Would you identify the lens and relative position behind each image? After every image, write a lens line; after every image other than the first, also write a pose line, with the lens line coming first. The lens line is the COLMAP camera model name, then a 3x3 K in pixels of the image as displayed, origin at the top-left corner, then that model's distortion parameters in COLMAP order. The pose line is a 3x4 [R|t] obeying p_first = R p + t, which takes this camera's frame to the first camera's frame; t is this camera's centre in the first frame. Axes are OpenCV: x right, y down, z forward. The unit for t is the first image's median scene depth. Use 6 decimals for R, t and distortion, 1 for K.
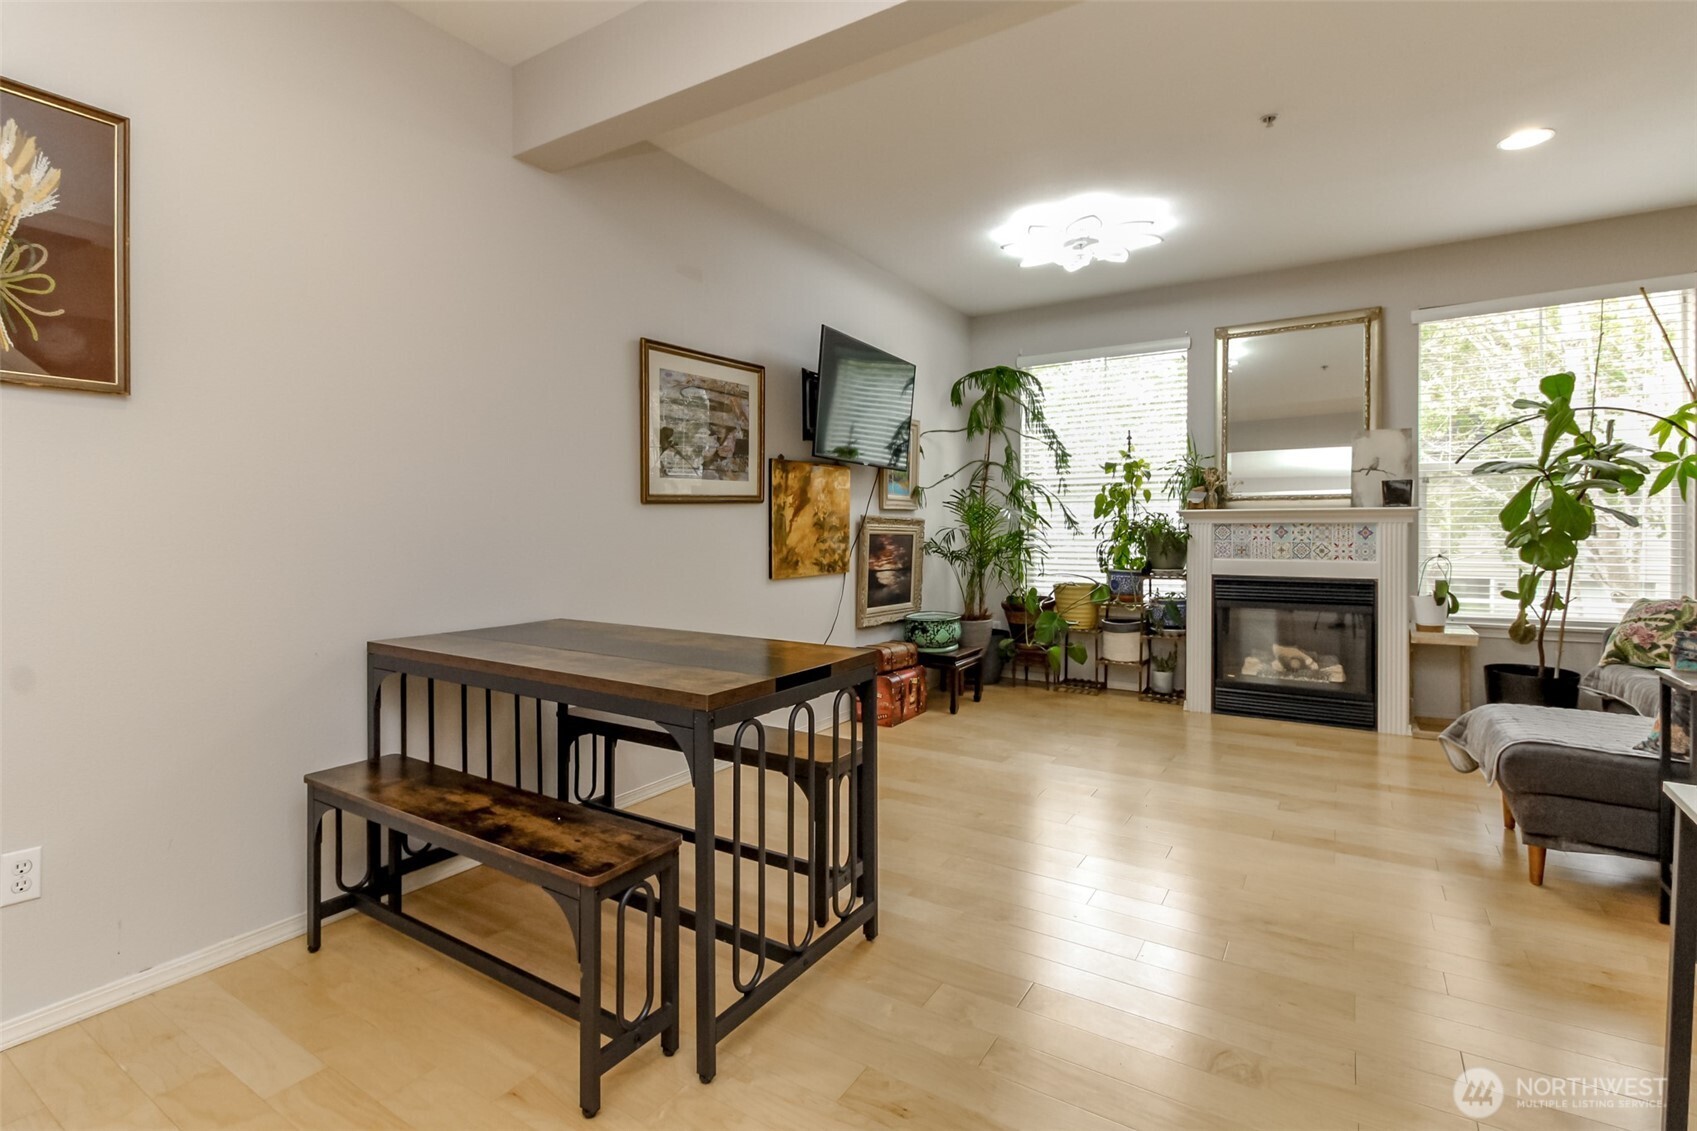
lens RADIAL K [[780.9, 0, 841.7], [0, 780.9, 527.7], [0, 0, 1]] dist [0.026437, -0.016244]
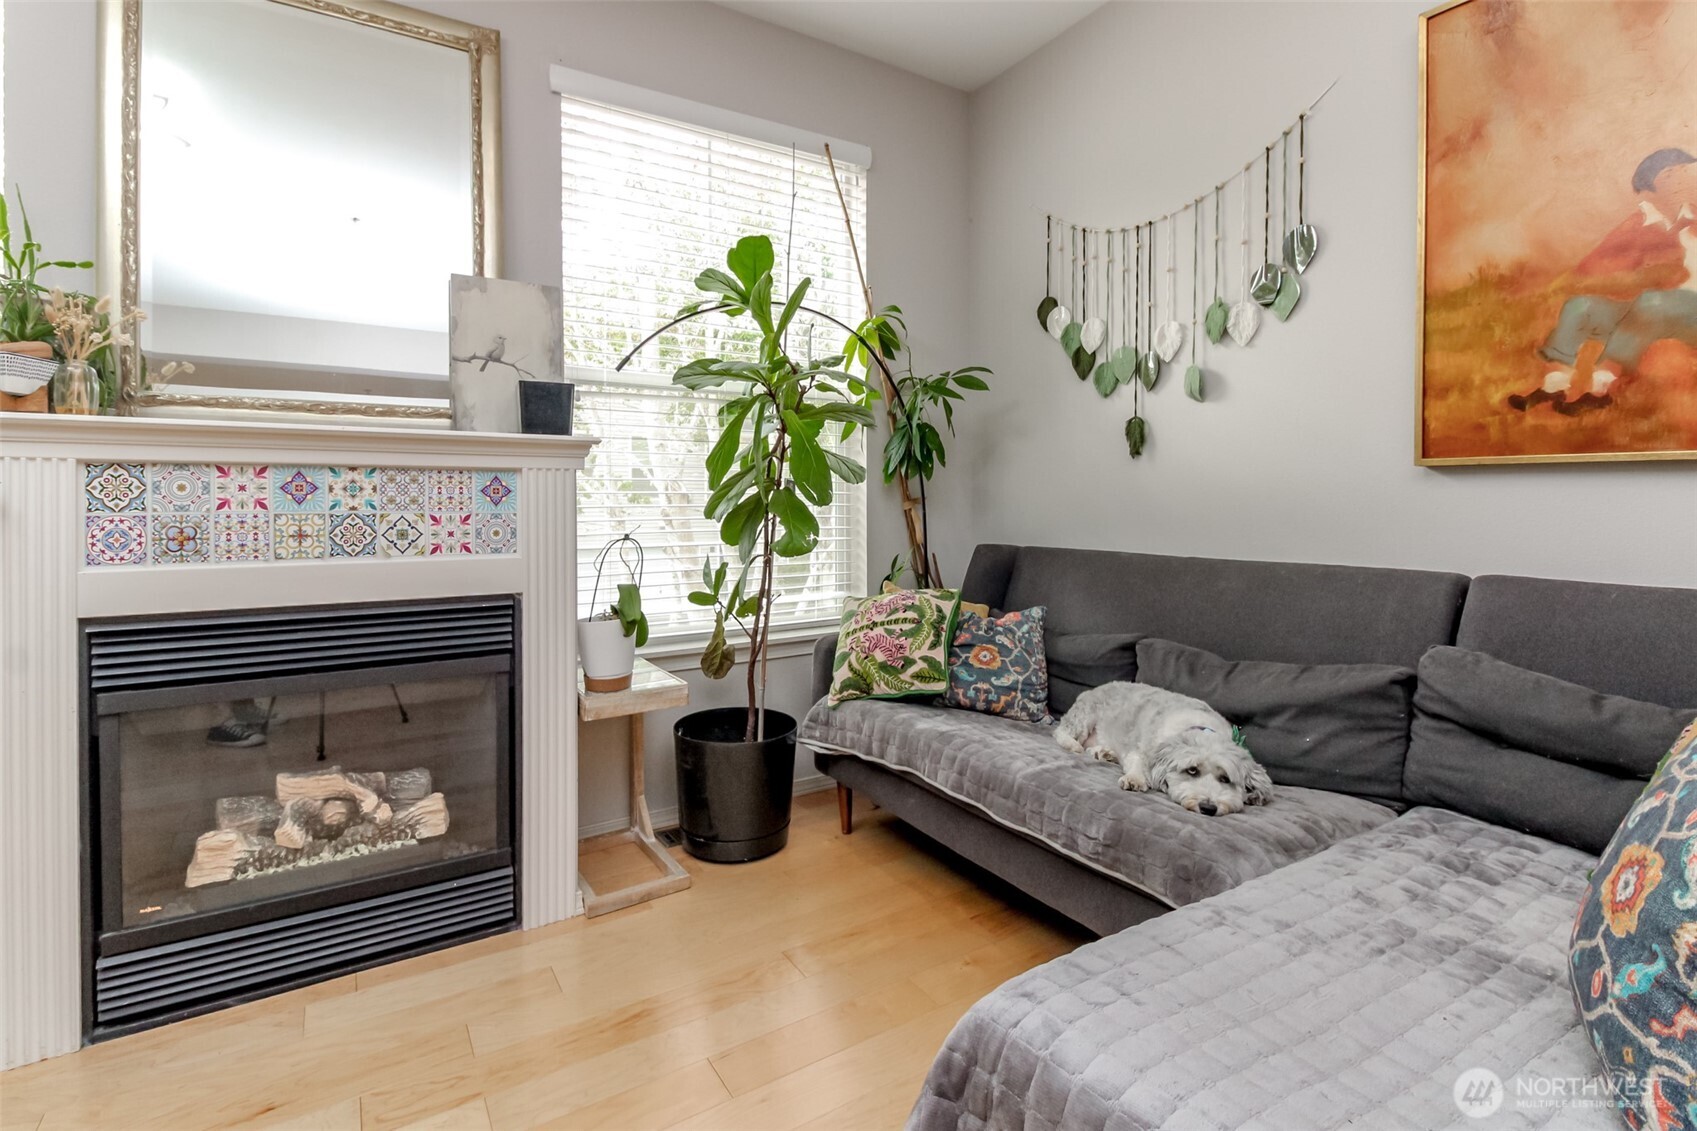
lens RADIAL K [[786.3, 0, 819.4], [0, 786.3, 511.1], [0, 0, 1]] dist [-0.004360, -0.001149]
pose [[0.434257, -0.008006, 0.900753, 0.337882], [0.001559, 0.999966, 0.008136, 0.014459], [-0.900787, -0.002129, 0.434255, 0.629297]]
